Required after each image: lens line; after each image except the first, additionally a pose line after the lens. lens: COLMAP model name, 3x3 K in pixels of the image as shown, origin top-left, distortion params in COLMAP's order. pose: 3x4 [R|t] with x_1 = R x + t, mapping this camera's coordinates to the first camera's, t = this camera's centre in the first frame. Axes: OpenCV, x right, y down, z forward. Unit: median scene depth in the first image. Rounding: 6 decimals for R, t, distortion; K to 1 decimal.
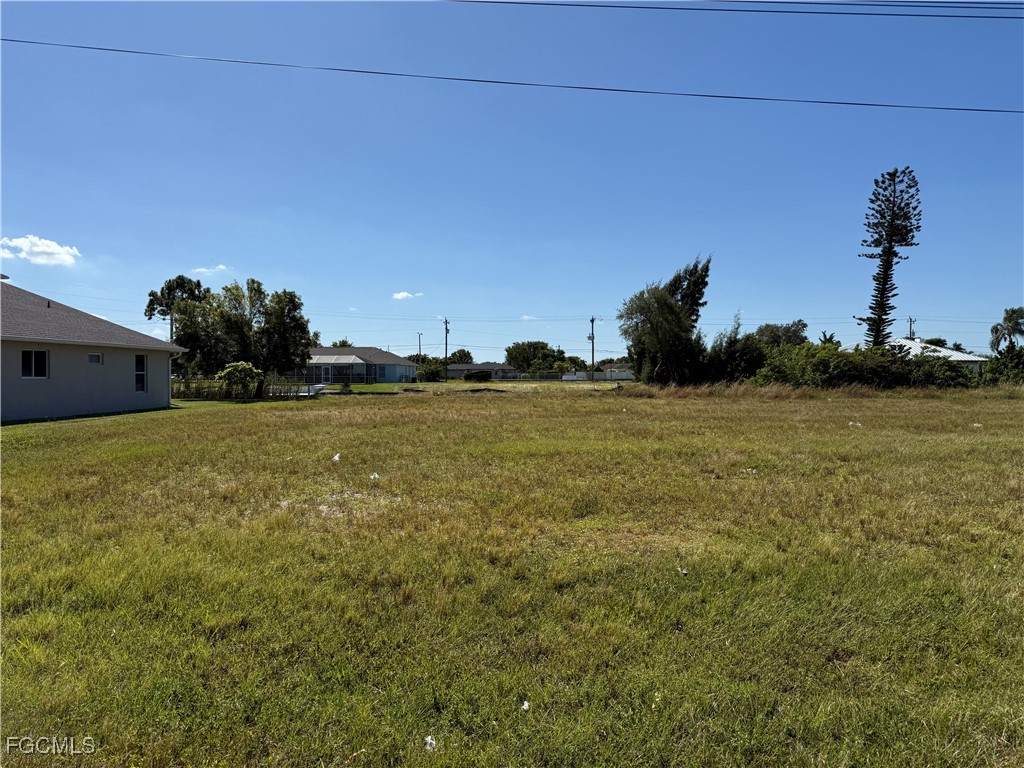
lens RADIAL K [[719.2, 0, 515.7], [0, 719.2, 368.1], [0, 0, 1]] dist [0.063144, -0.073413]
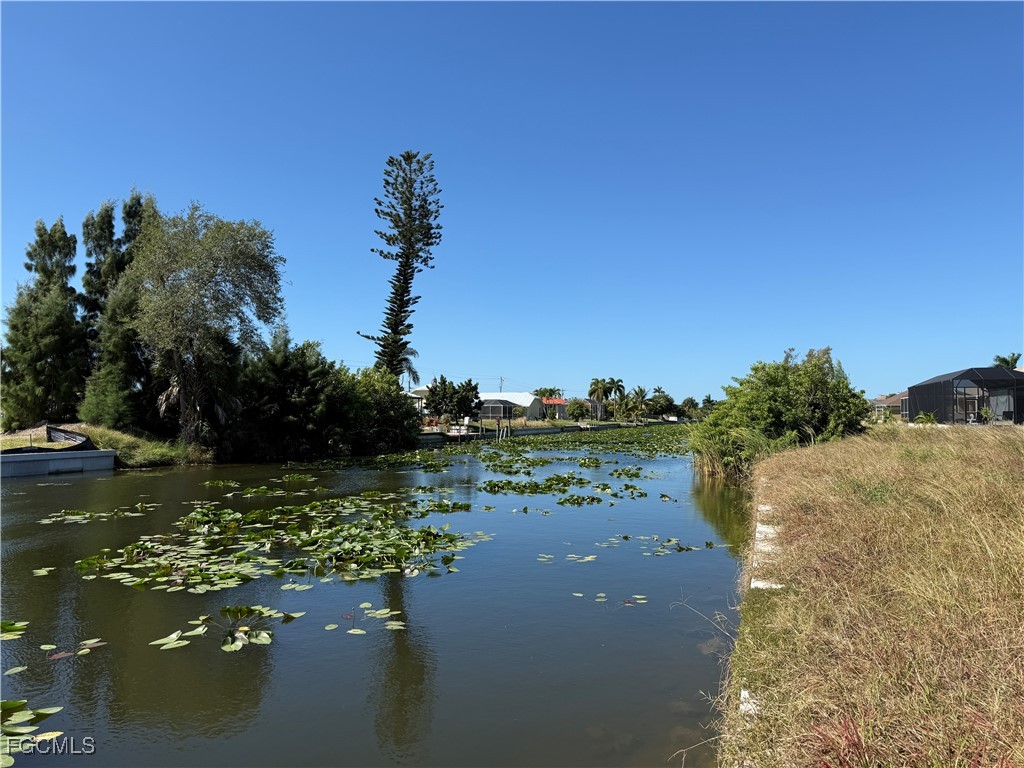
lens RADIAL K [[719.2, 0, 514.5], [0, 719.2, 382.4], [0, 0, 1]] dist [0.063144, -0.073413]
pose [[0.288180, 0.048246, 0.956360, -0.163589], [-0.013921, 0.998835, -0.046194, 0.009143], [-0.957475, -0.000002, 0.288516, 0.585459]]
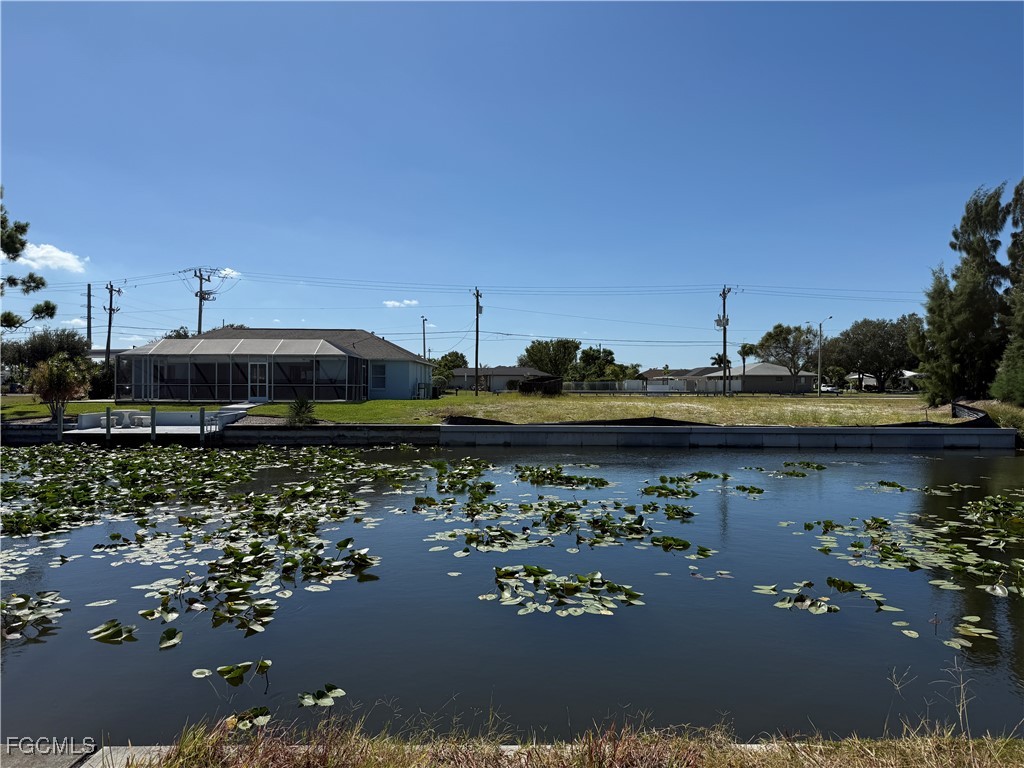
lens RADIAL K [[719.2, 0, 502.7], [0, 719.2, 379.4], [0, 0, 1]] dist [0.063144, -0.073413]
pose [[0.999503, 0.008090, 0.030472, -0.122782], [-0.008193, 0.999961, 0.003257, 0.005785], [-0.030444, -0.003505, 0.999530, 0.535630]]
